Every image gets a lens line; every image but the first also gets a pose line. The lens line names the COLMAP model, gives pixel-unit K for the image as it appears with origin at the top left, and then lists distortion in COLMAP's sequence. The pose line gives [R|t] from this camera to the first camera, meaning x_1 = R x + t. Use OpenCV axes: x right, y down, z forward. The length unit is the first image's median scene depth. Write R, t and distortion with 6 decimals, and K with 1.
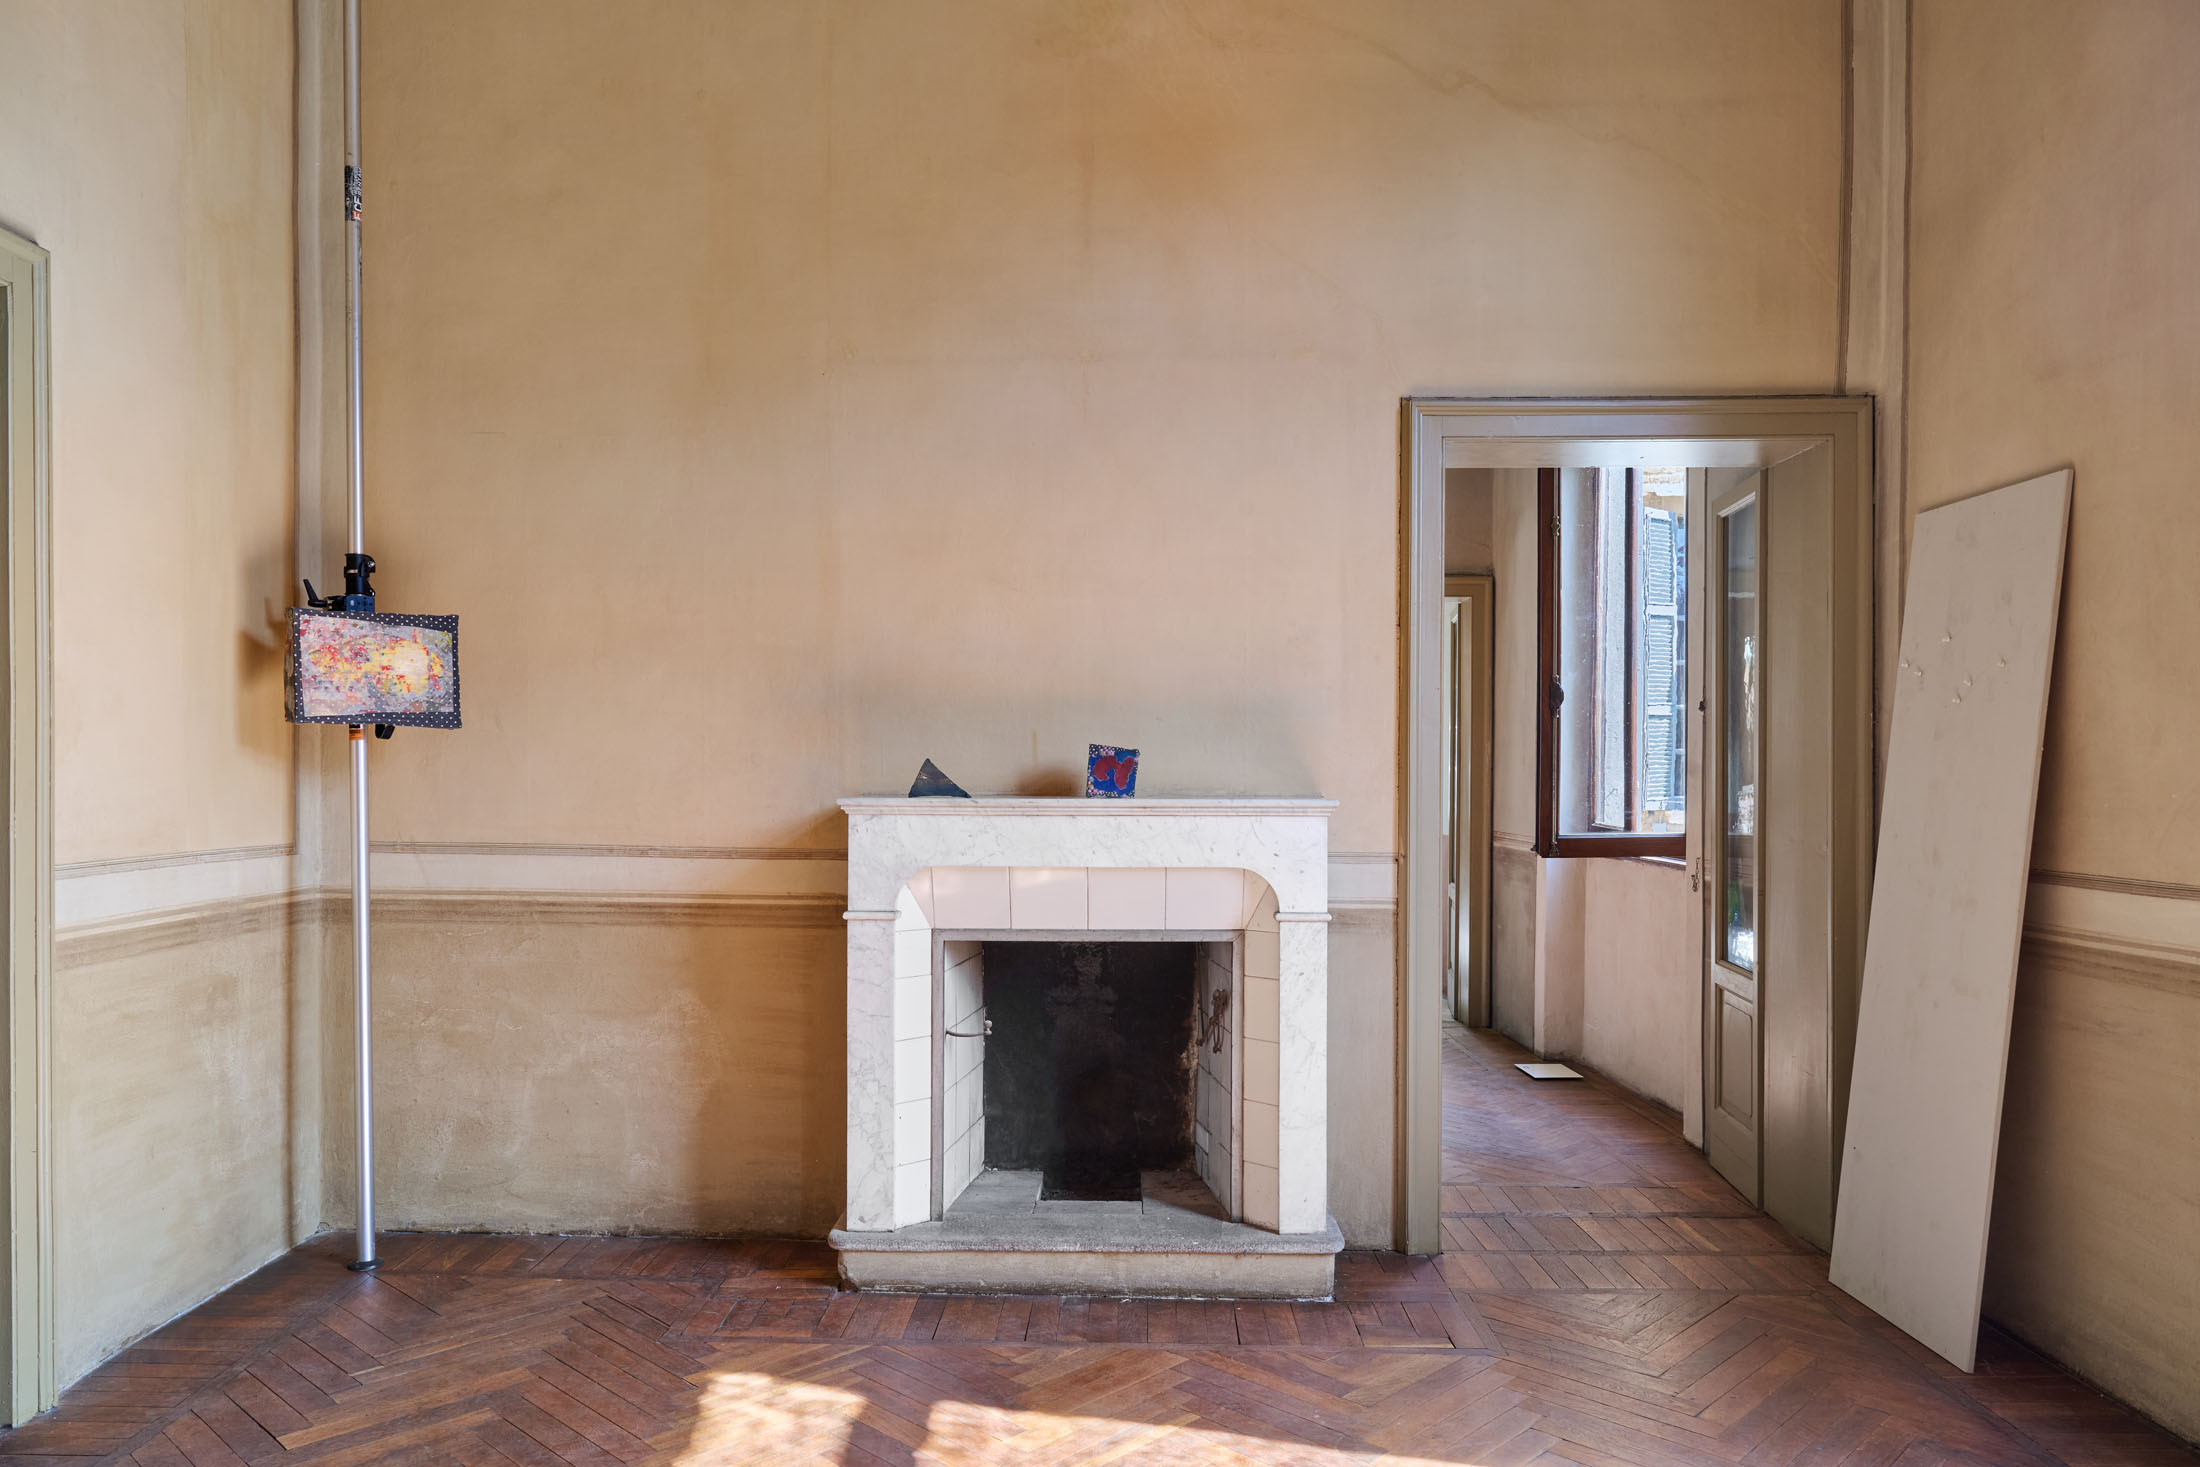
lens RADIAL K [[1509.9, 0, 1100.0], [0, 1509.9, 733.5], [0, 0, 1]] dist [-0.001872, -0.002950]
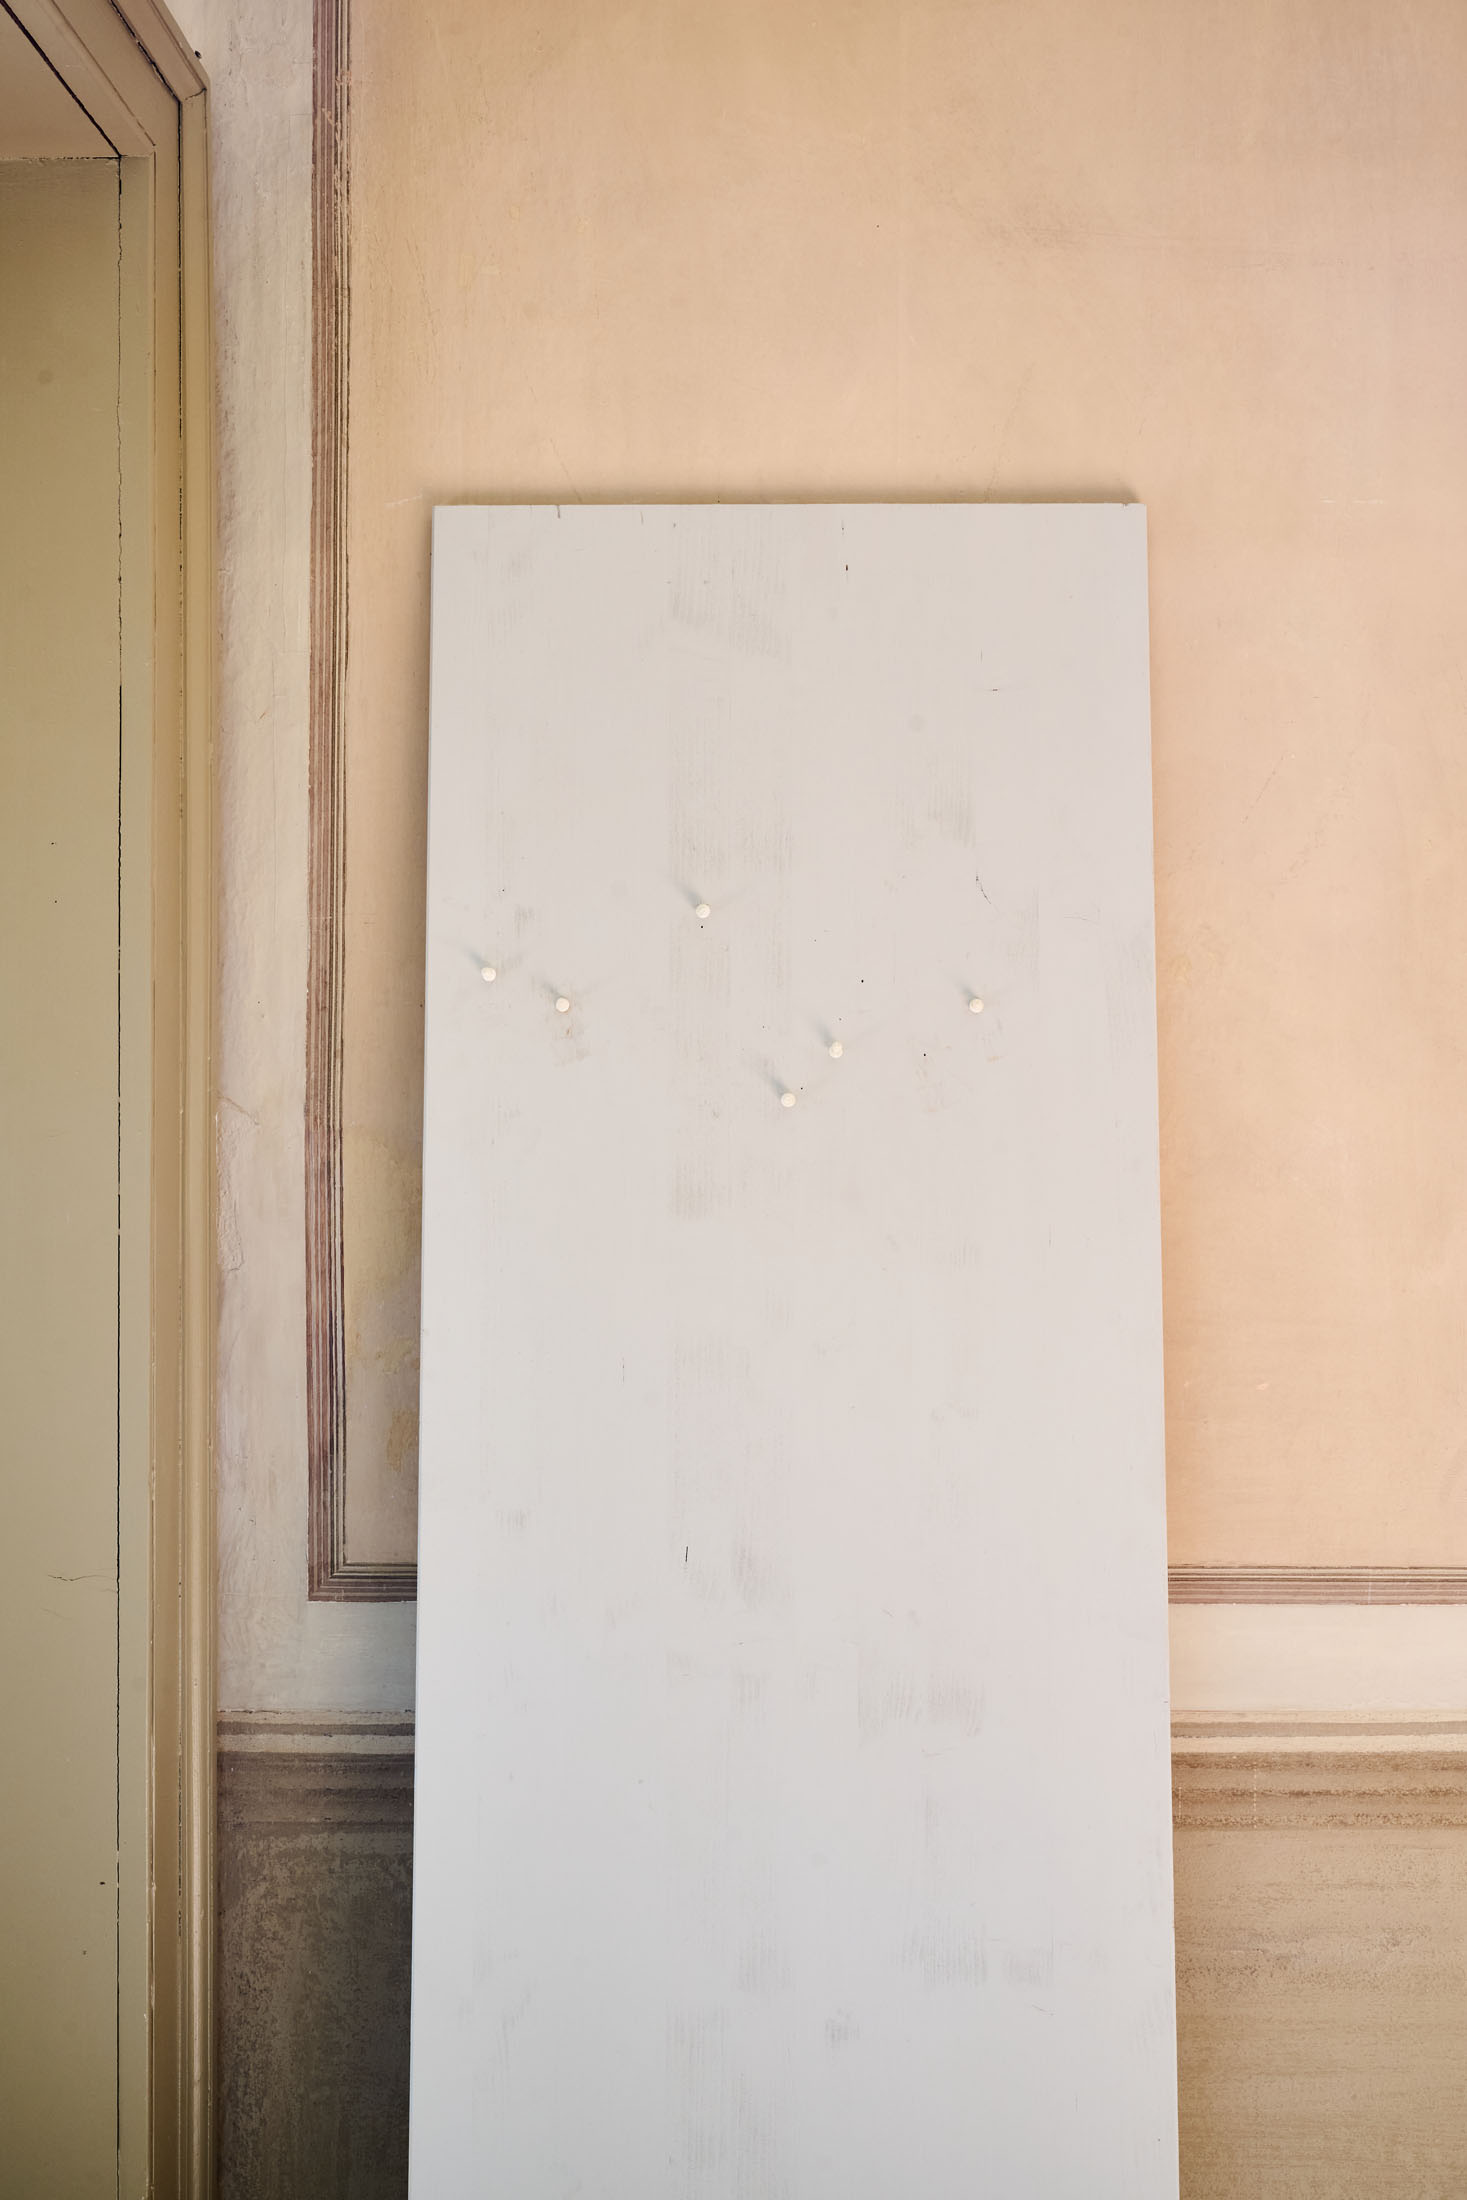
lens RADIAL K [[2204.1, 0, 733.5], [0, 2204.1, 1100.0], [0, 0, 1]] dist [-0.016541, -0.007997]
pose [[0.022614, -0.003912, 0.999737, 0.084420], [-0.027536, 0.999611, 0.004535, -0.025266], [-0.999365, -0.027631, 0.022498, 1.083500]]
